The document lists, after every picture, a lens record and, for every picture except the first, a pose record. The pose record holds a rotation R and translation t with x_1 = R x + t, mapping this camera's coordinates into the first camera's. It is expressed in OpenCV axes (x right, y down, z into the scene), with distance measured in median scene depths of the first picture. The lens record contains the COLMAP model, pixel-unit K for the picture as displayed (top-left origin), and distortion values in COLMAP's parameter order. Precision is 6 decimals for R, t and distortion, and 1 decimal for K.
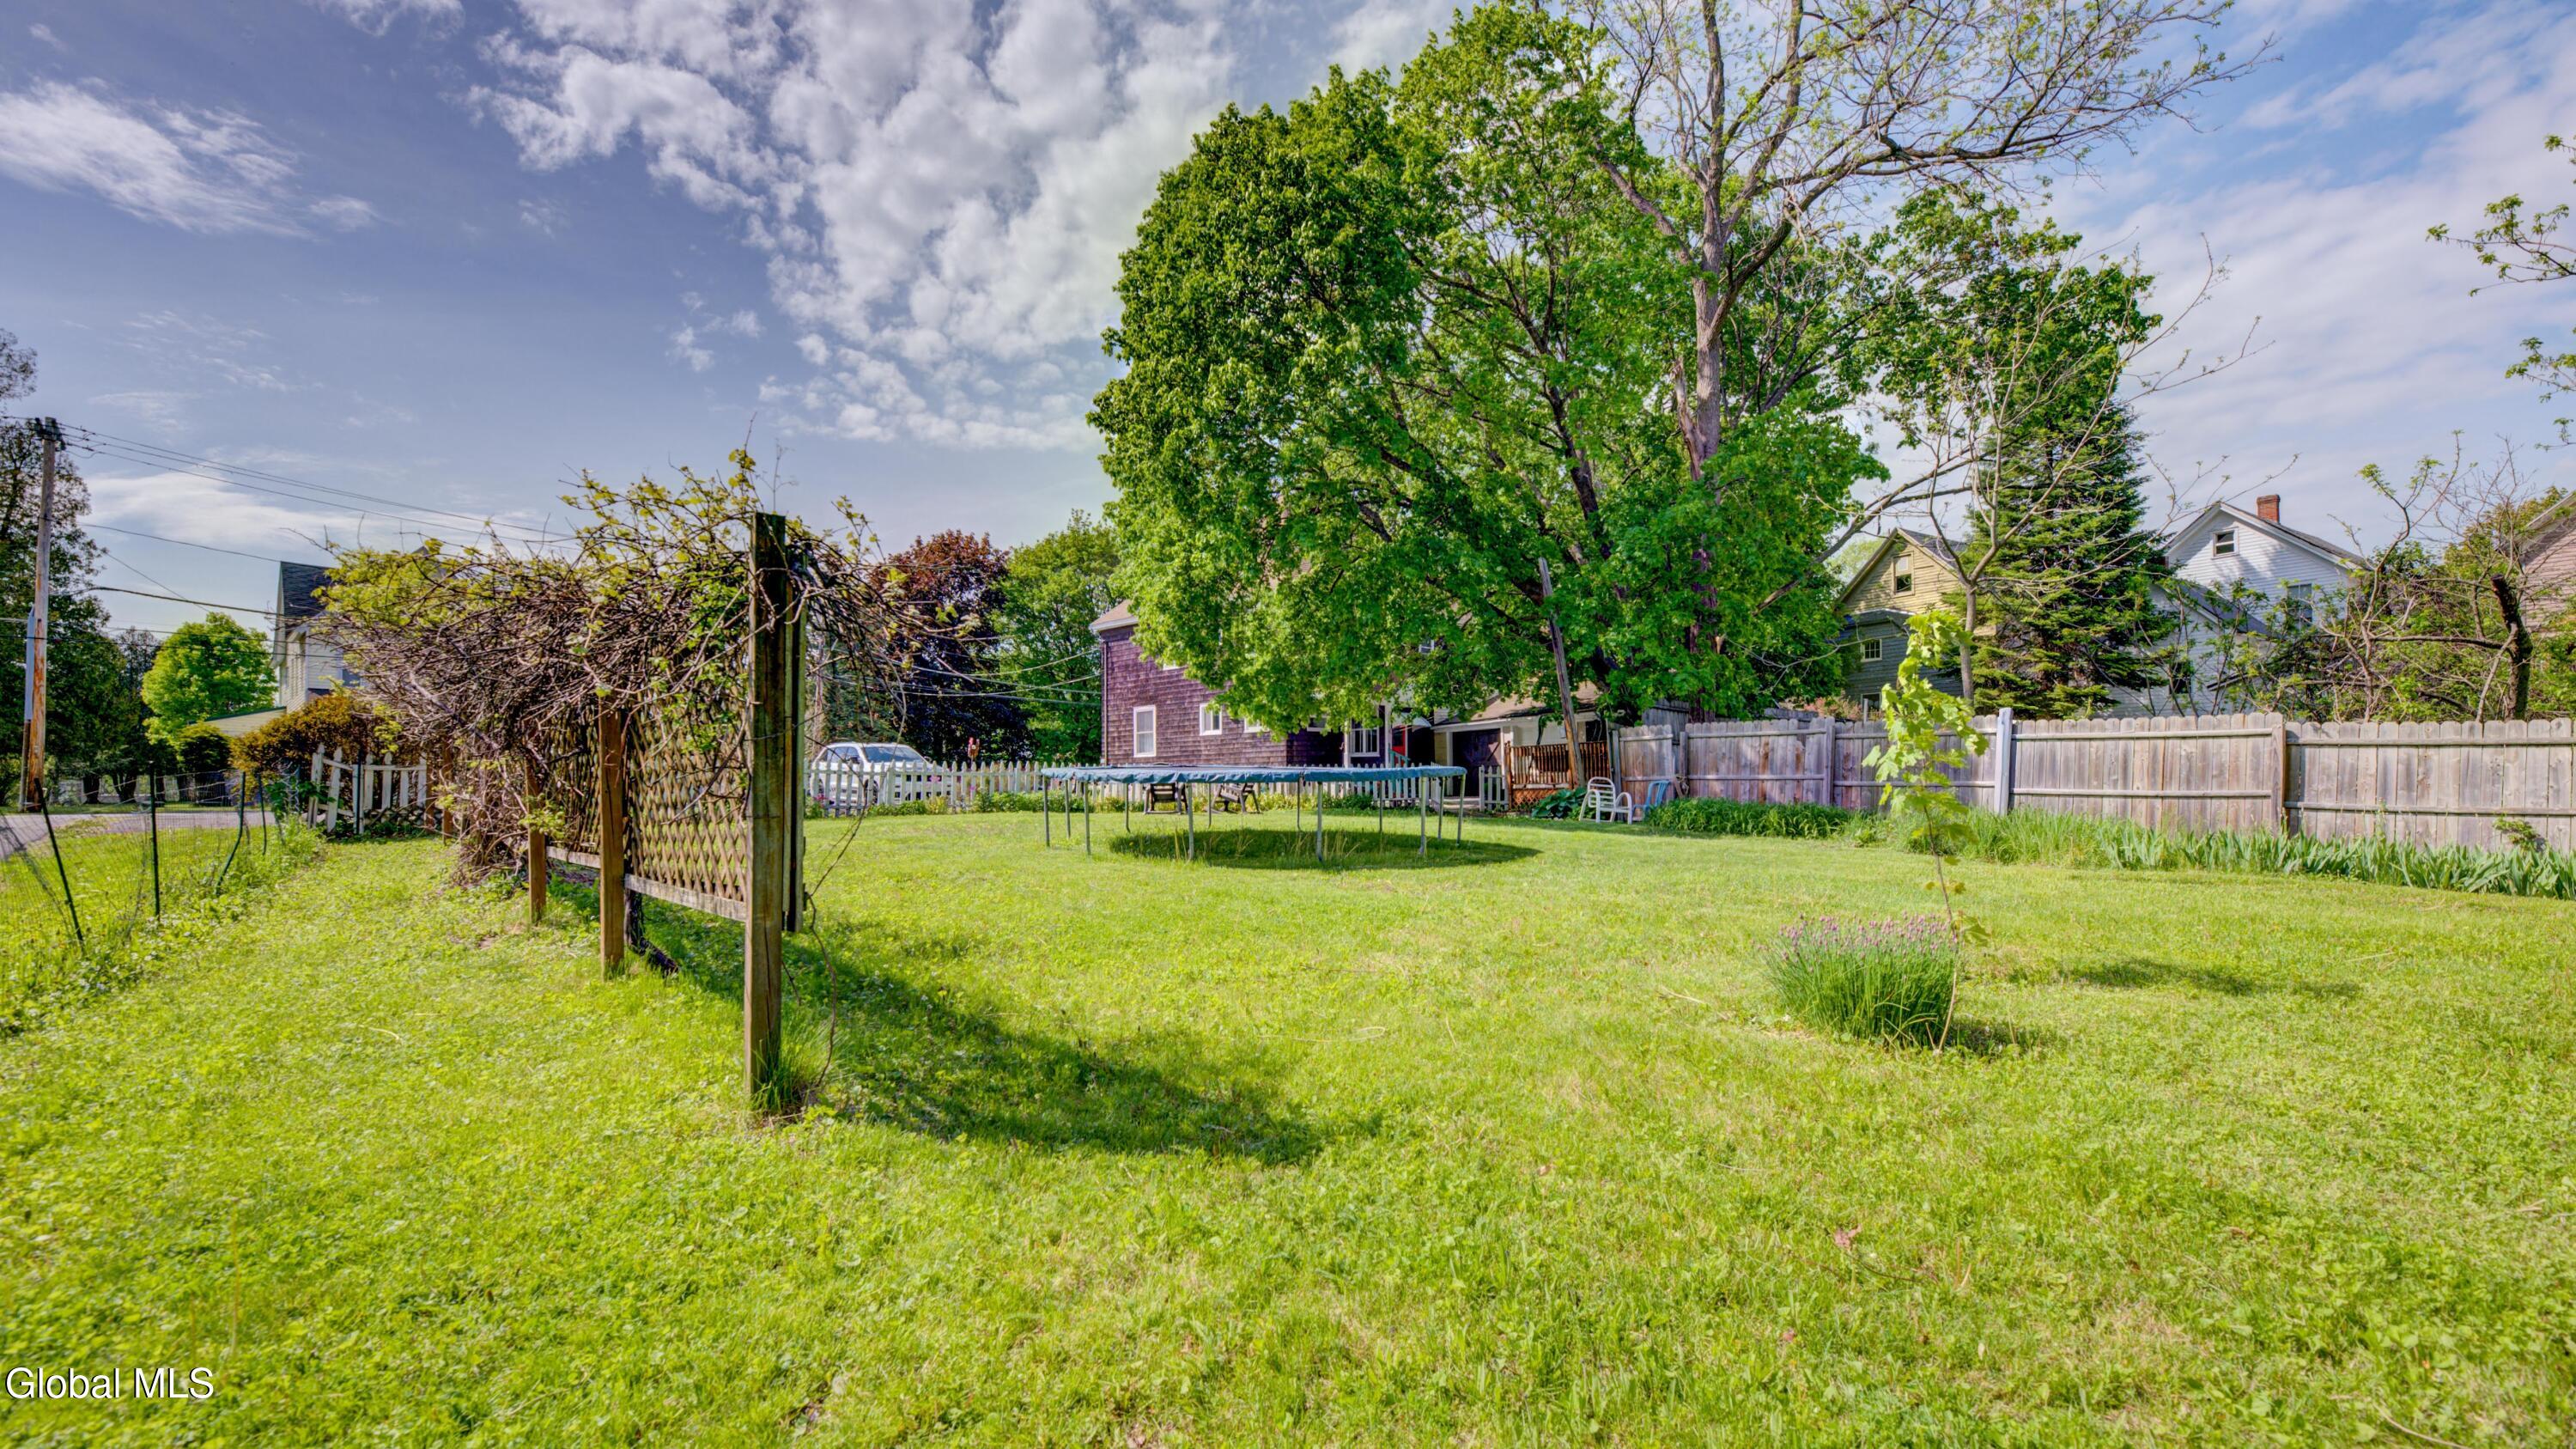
lens RADIAL K [[1073.1, 0, 1288.9], [0, 1073.1, 768.8], [0, 0, 1]] dist [-0.003413, -0.000585]
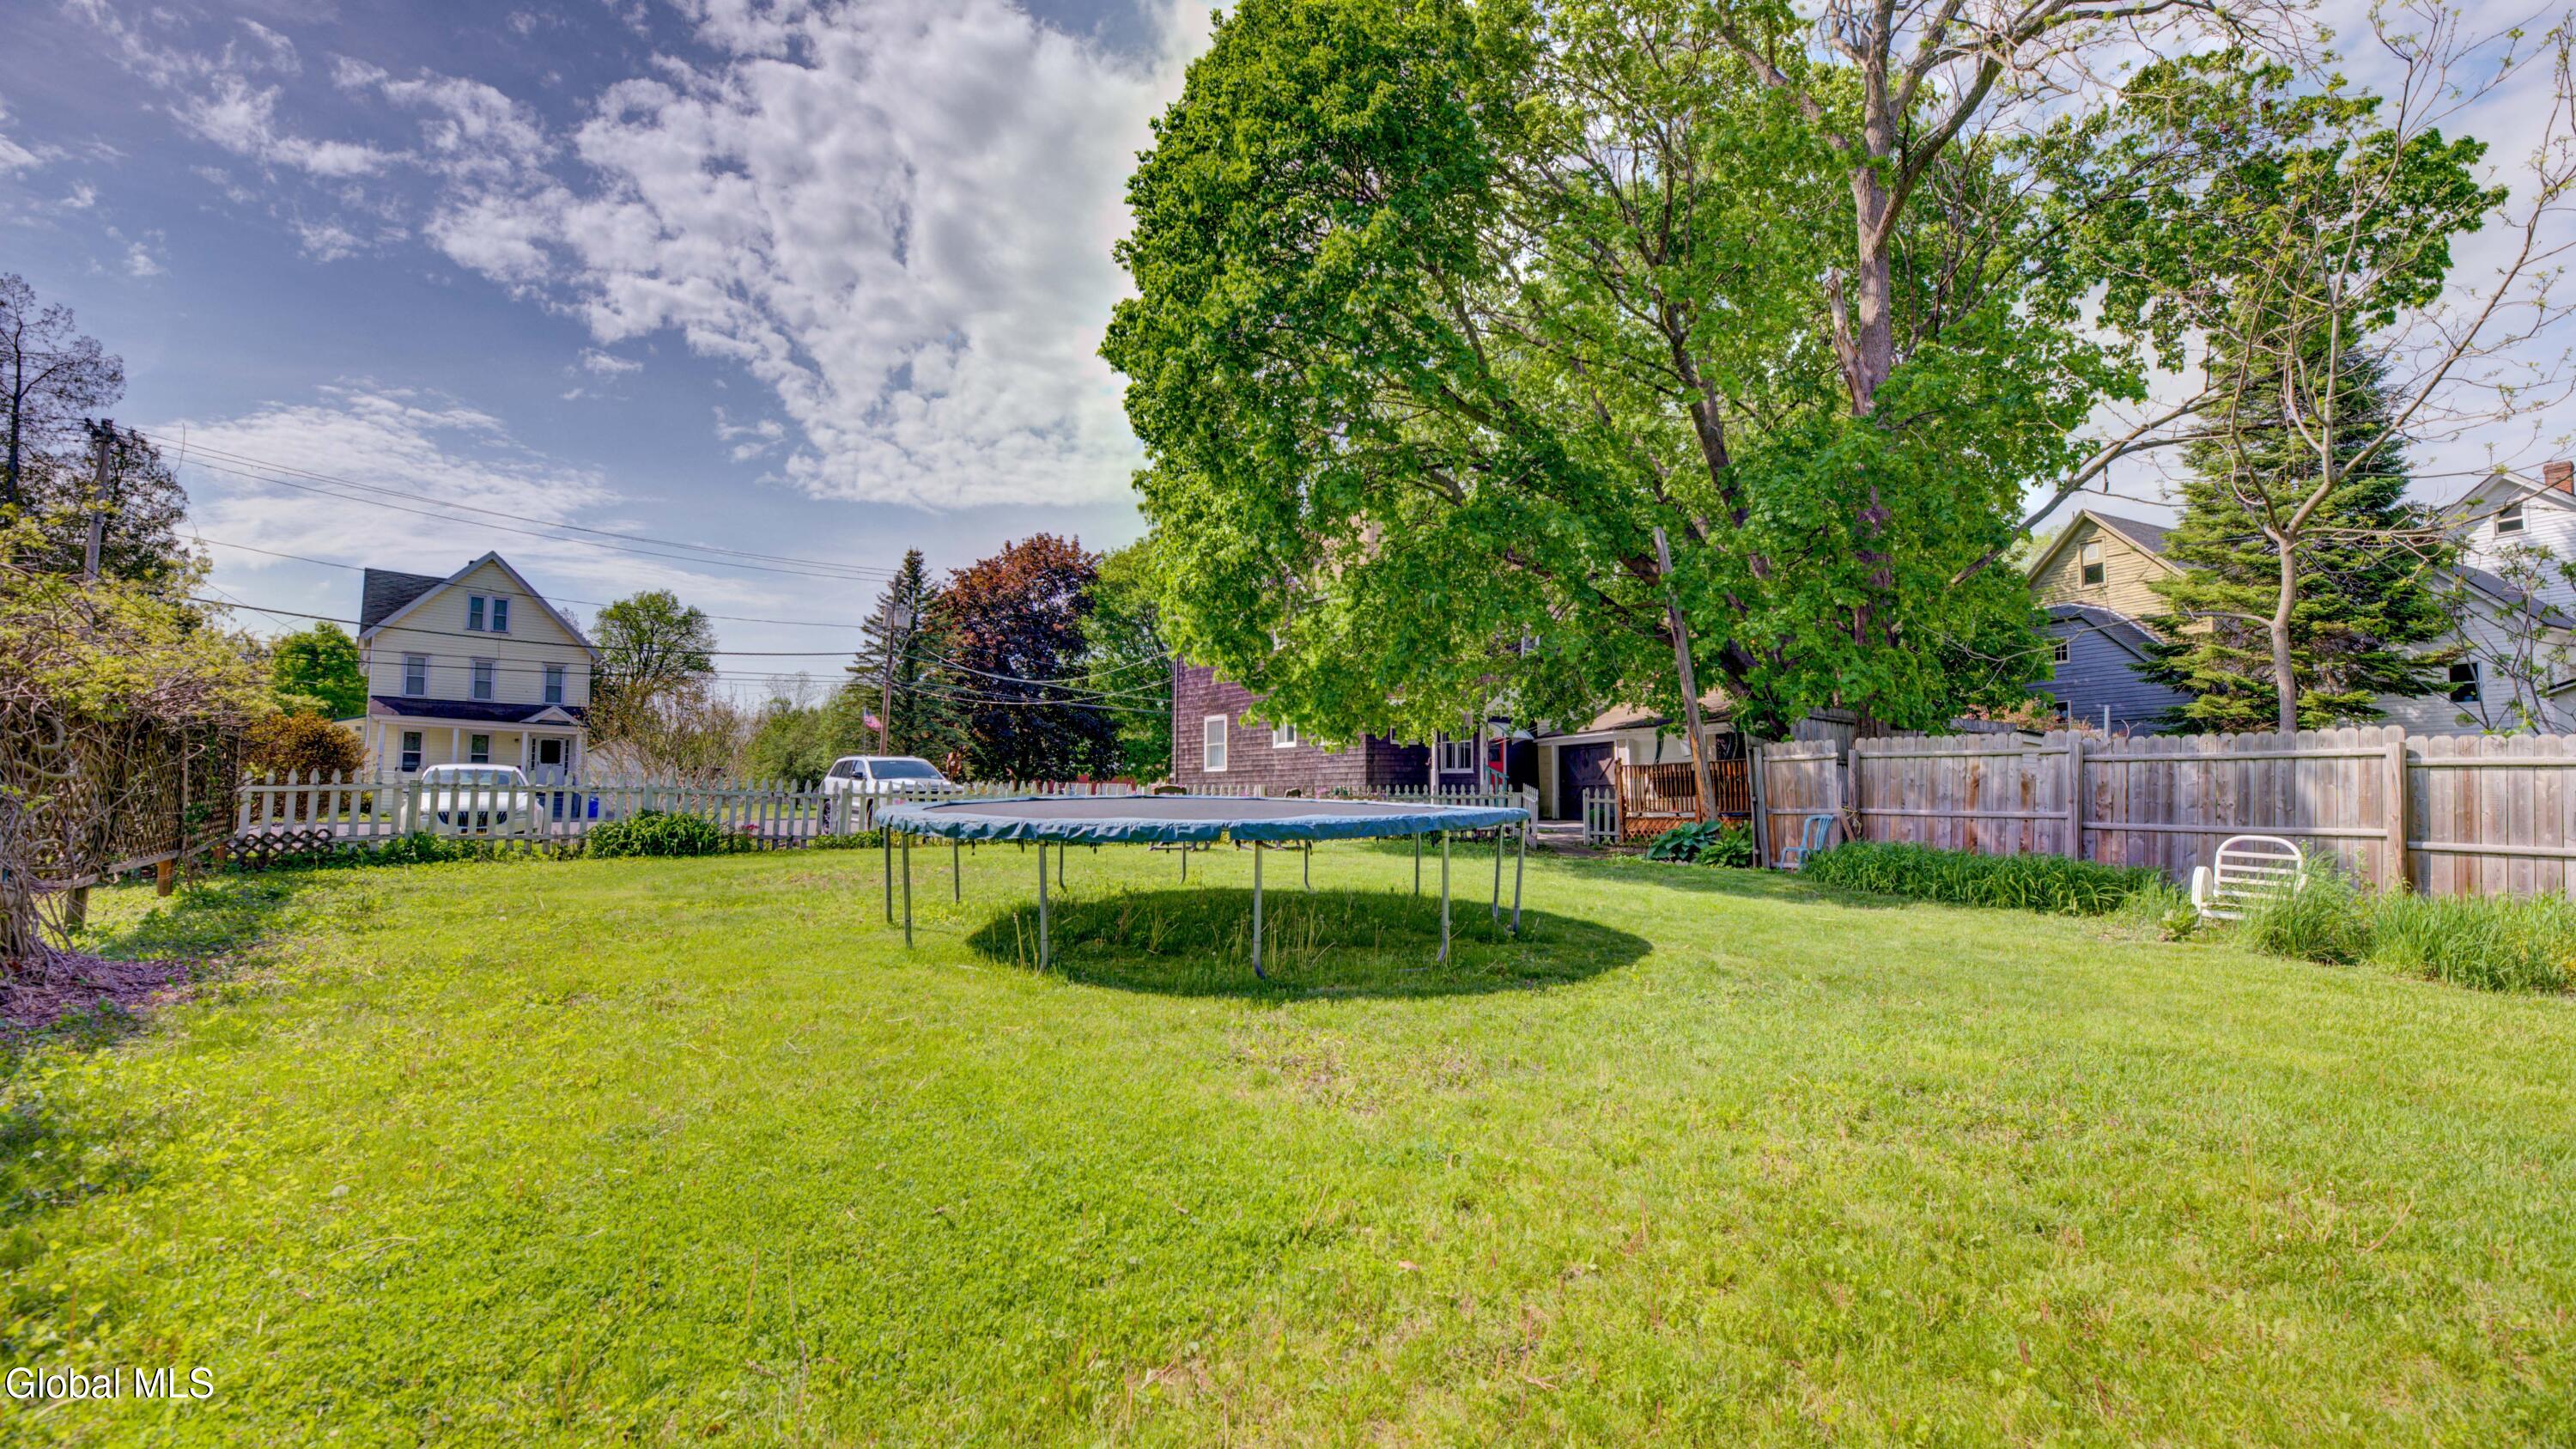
lens RADIAL K [[1073.3, 0, 1328.8], [0, 1073.3, 736.4], [0, 0, 1]] dist [0.000979, -0.000258]
pose [[0.997145, 0.002819, -0.075460, 0.048194], [-0.005818, 0.999200, -0.039554, -0.009261], [0.075288, 0.039880, 0.996364, 0.178166]]
